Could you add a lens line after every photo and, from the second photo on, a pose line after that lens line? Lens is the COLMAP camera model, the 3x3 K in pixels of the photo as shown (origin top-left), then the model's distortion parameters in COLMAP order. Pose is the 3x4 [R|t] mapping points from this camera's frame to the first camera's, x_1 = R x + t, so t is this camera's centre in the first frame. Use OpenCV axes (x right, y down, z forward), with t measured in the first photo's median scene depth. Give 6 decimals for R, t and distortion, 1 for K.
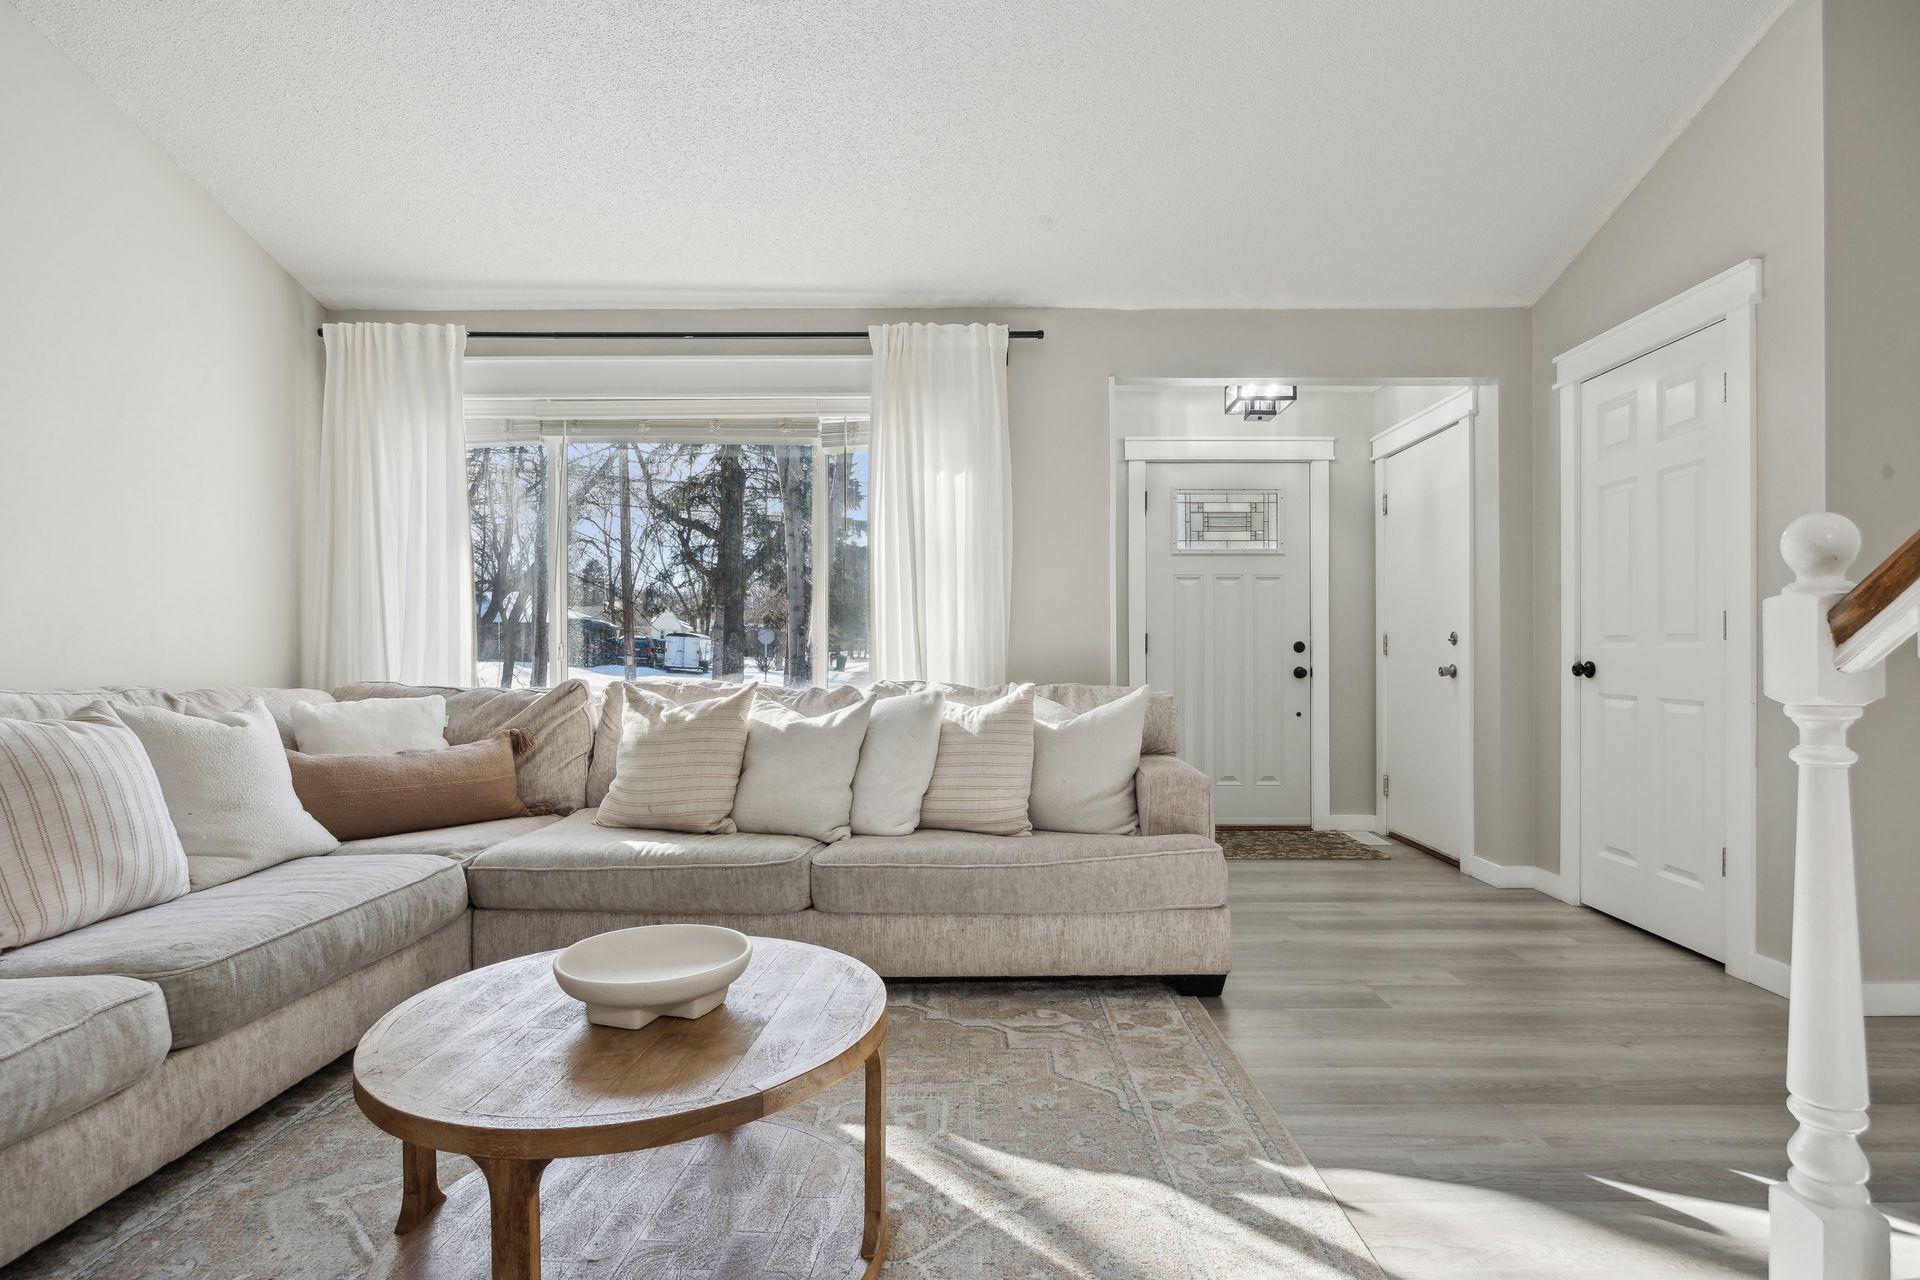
lens RADIAL K [[968.9, 0, 969.3], [0, 968.9, 653.6], [0, 0, 1]] dist [-0.002099, -0.000209]
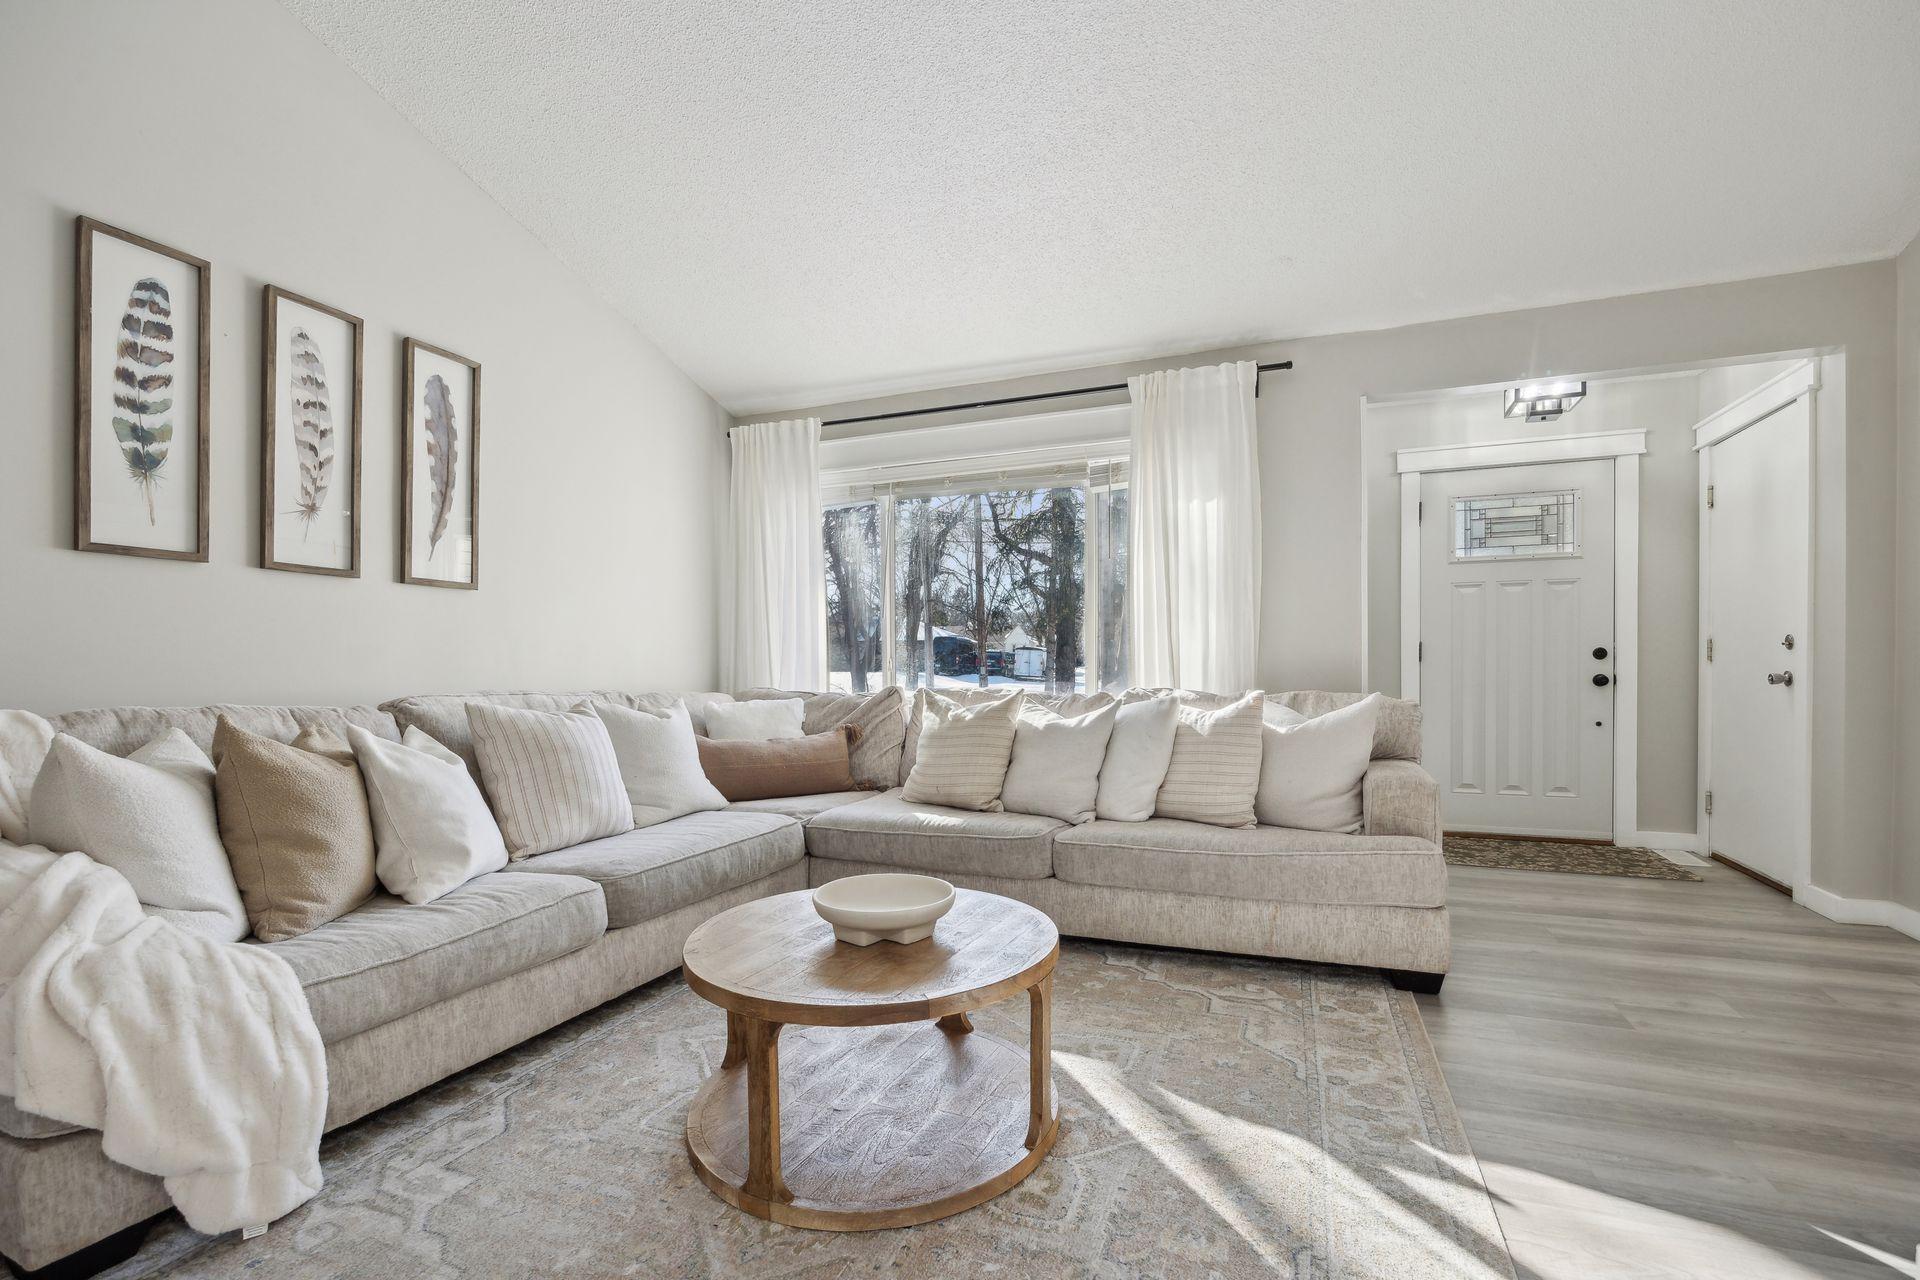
lens RADIAL K [[861.0, 0, 959.0], [0, 861.0, 676.5], [0, 0, 1]] dist [-0.010797, -0.000127]
pose [[0.928417, -0.002562, -0.371531, 0.108771], [0.008221, 0.999873, 0.013649, -0.001380], [0.371449, -0.015727, 0.928320, -0.027236]]
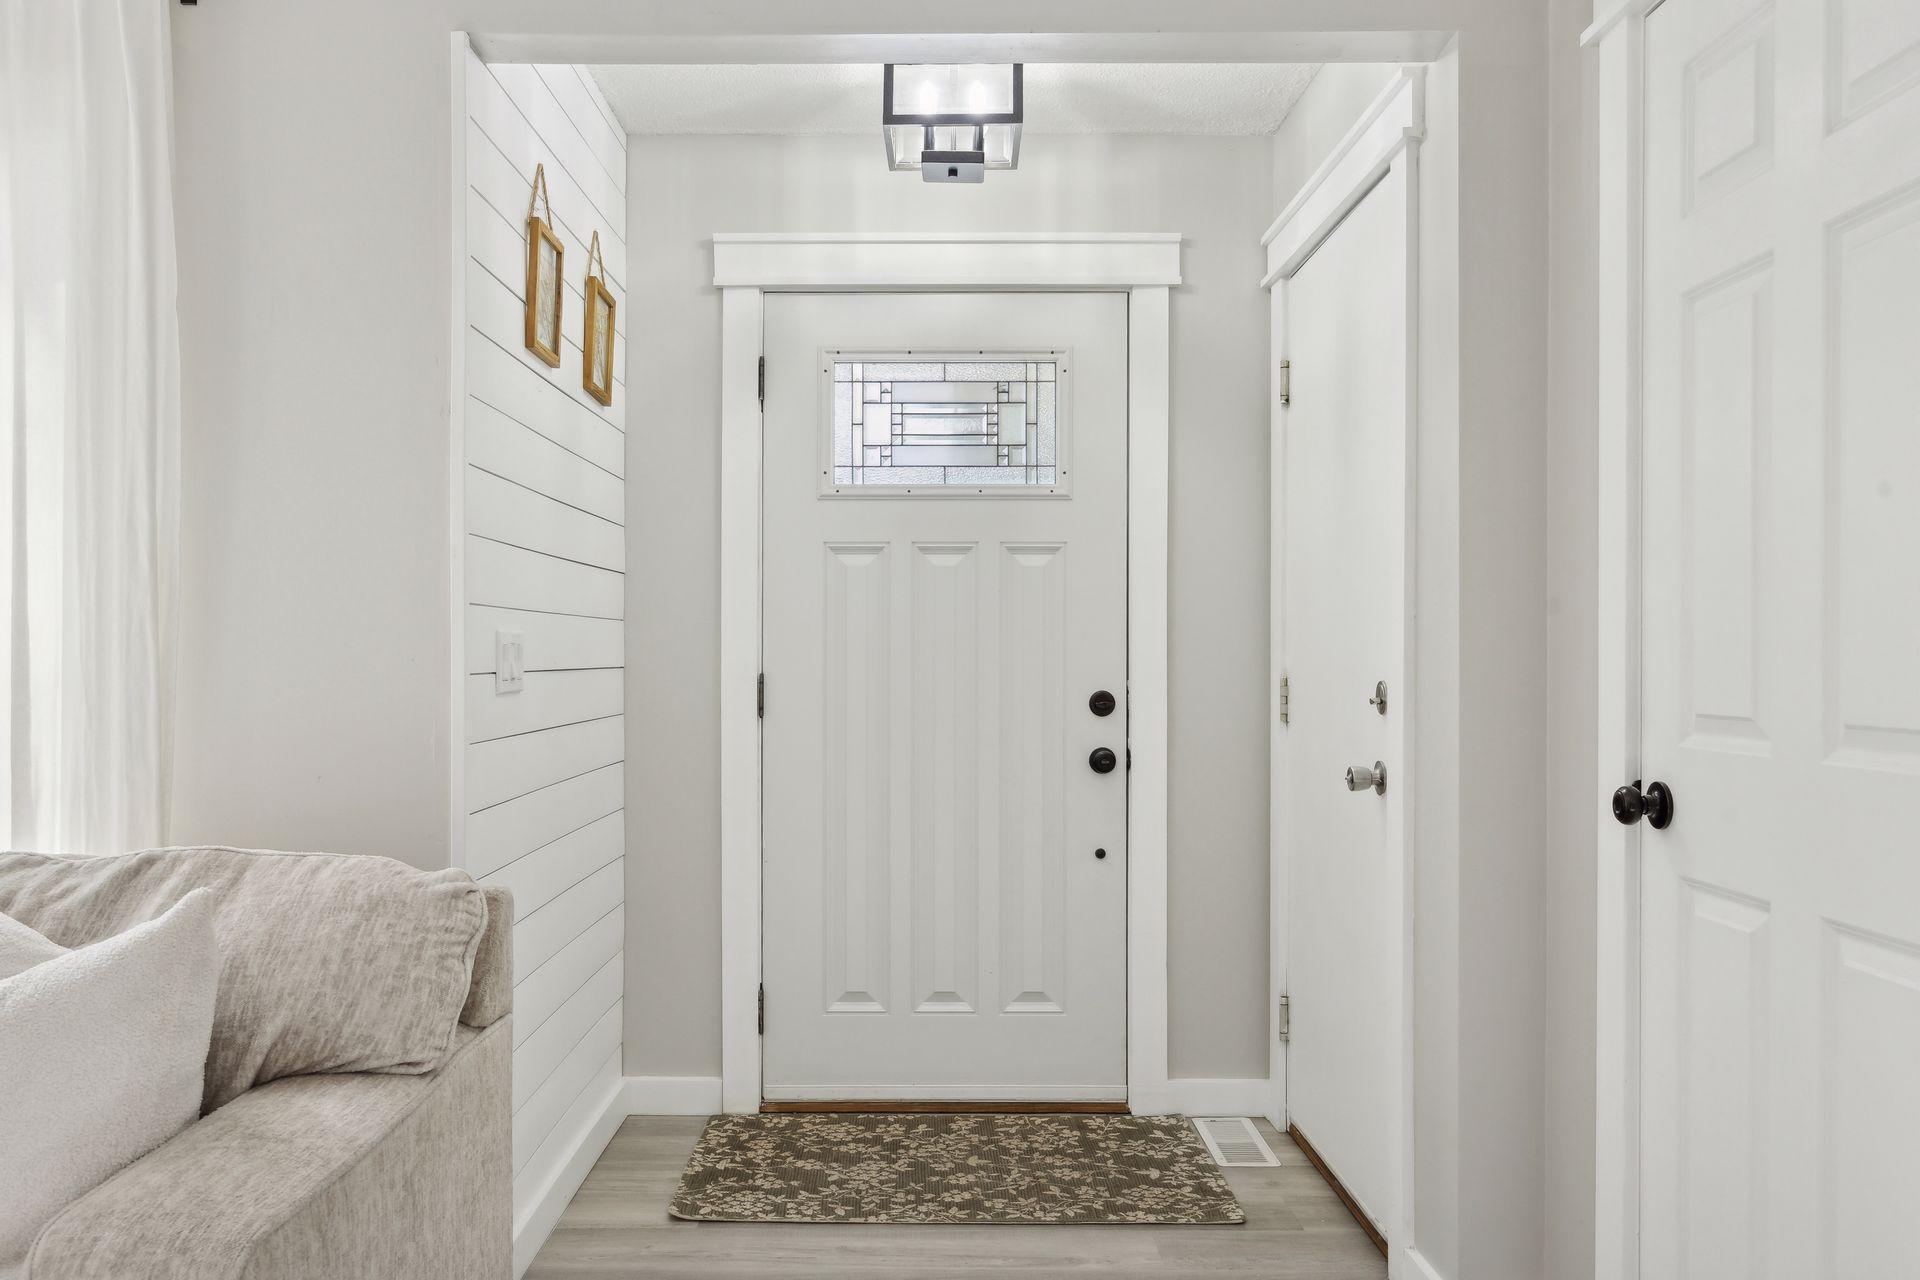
lens RADIAL K [[1492.1, 0, 906.0], [0, 1492.1, 661.4], [0, 0, 1]] dist [-0.000079, 0.001912]
pose [[0.999974, 0.001330, -0.007089, 0.419208], [-0.001323, 0.999999, 0.001020, -0.044838], [0.007090, -0.001011, 0.999974, 0.513667]]
